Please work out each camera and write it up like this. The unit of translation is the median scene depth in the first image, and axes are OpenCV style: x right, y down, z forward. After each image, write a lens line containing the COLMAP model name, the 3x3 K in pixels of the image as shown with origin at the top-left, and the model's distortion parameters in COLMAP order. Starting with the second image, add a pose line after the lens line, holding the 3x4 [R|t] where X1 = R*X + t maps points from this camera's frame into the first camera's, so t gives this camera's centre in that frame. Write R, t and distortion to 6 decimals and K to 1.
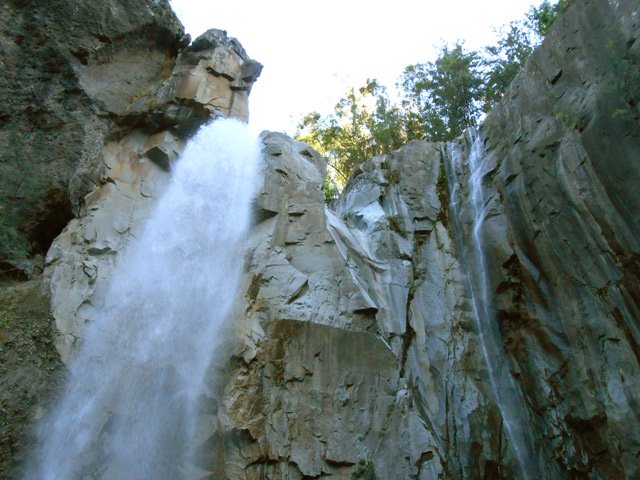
lens RADIAL K [[491.7, 0, 320.0], [0, 491.7, 240.0], [0, 0, 1]] dist [-0.064510, 0.074427]
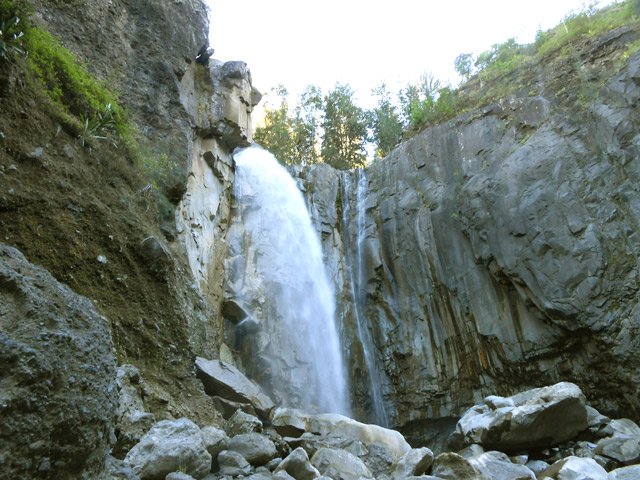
lens RADIAL K [[491.7, 0, 320.0], [0, 491.7, 240.0], [0, 0, 1]] dist [-0.064510, 0.074427]
pose [[0.856881, 0.207778, 0.471788, -0.700675], [-0.273886, 0.958820, 0.075173, -0.136623], [-0.436740, -0.193630, 0.878502, -0.504587]]
